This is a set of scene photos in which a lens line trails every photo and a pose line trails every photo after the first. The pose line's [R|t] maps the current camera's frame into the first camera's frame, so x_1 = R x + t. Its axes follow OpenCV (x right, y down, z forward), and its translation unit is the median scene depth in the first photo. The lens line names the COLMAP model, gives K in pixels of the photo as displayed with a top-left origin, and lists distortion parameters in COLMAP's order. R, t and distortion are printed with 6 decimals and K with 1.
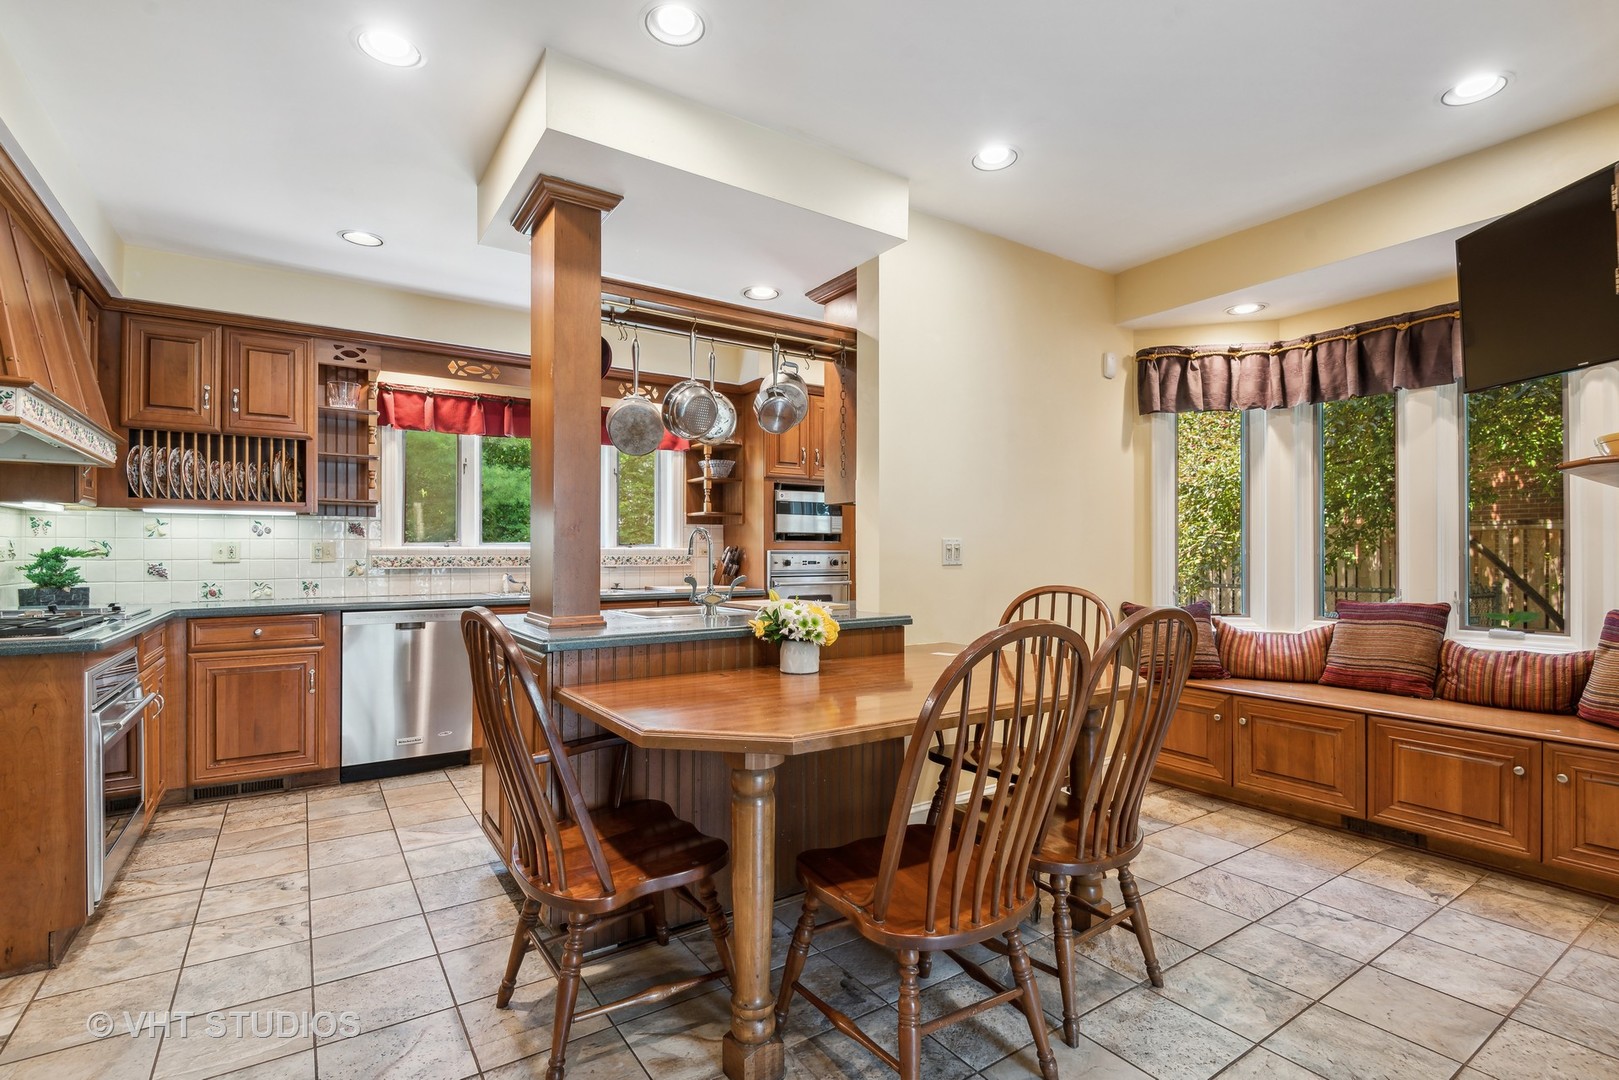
lens RADIAL K [[769.7, 0, 798.3], [0, 769.7, 549.6], [0, 0, 1]] dist [-0.004012, -0.006735]
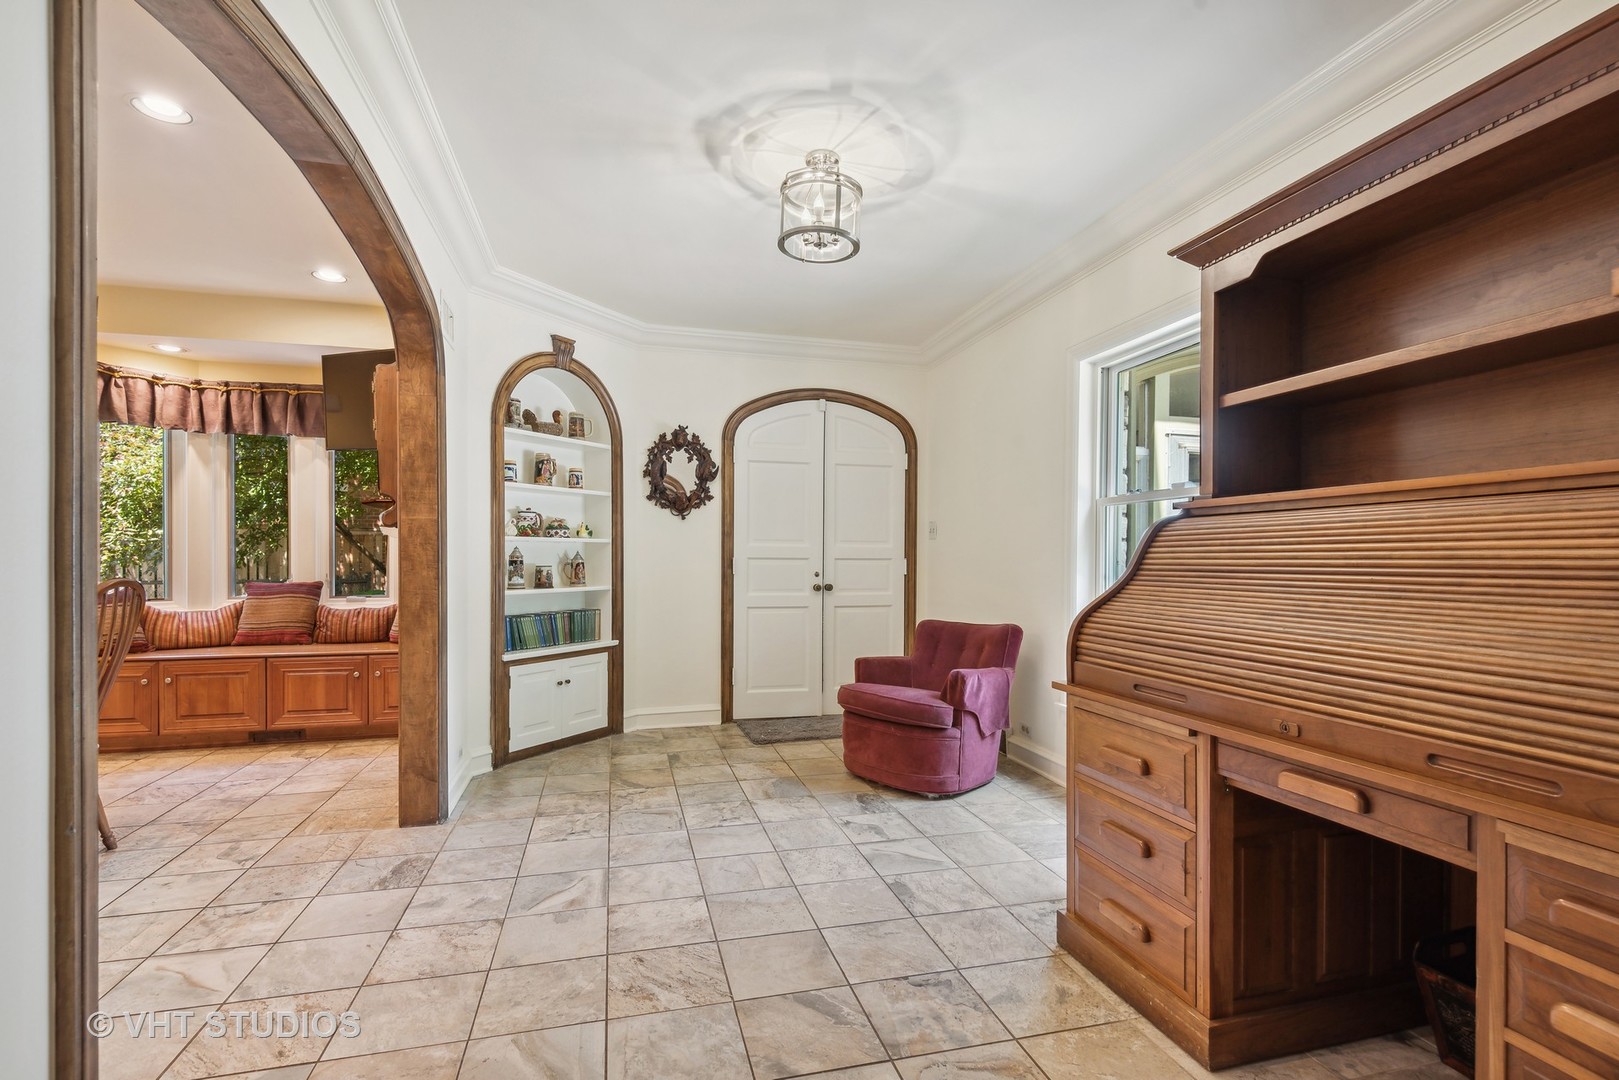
lens RADIAL K [[746.9, 0, 809.7], [0, 746.9, 562.7], [0, 0, 1]] dist [0.001867, -0.003546]
pose [[0.312244, -0.006729, 0.949978, -0.250071], [-0.007150, 0.999930, 0.009433, 0.011912], [-0.949975, -0.009738, 0.312174, -0.374277]]
